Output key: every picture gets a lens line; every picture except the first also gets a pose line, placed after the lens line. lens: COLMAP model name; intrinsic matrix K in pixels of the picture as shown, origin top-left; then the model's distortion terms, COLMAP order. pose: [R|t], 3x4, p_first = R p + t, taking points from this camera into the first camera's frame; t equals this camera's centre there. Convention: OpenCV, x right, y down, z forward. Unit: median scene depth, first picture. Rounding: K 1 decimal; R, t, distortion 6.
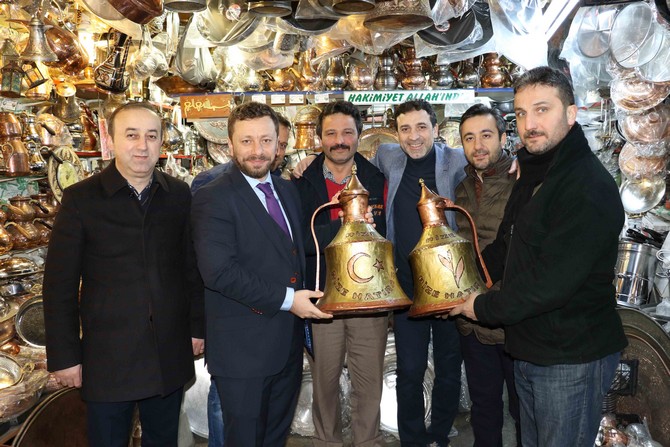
lens RADIAL K [[588.3, 0, 338.9], [0, 588.3, 224.1], [0, 0, 1]] dist [-0.051644, 0.032129]
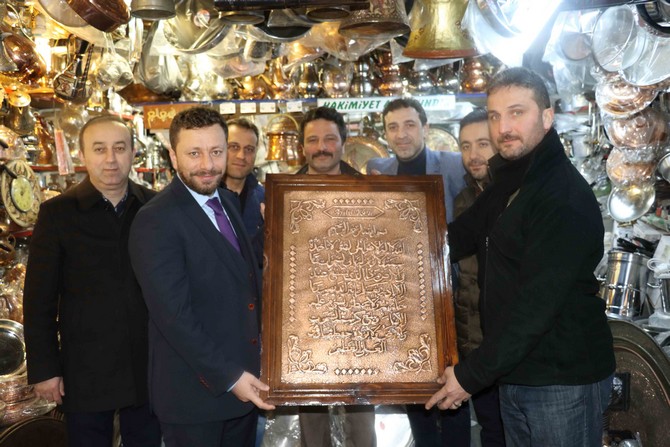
lens RADIAL K [[710.7, 0, 329.5], [0, 710.7, 222.1], [0, 0, 1]] dist [-0.001690, 0.000000]
pose [[0.999352, -0.016071, 0.032212, -0.013355], [0.017377, 0.999021, -0.040680, 0.020826], [-0.031527, 0.041213, 0.998653, -0.148379]]
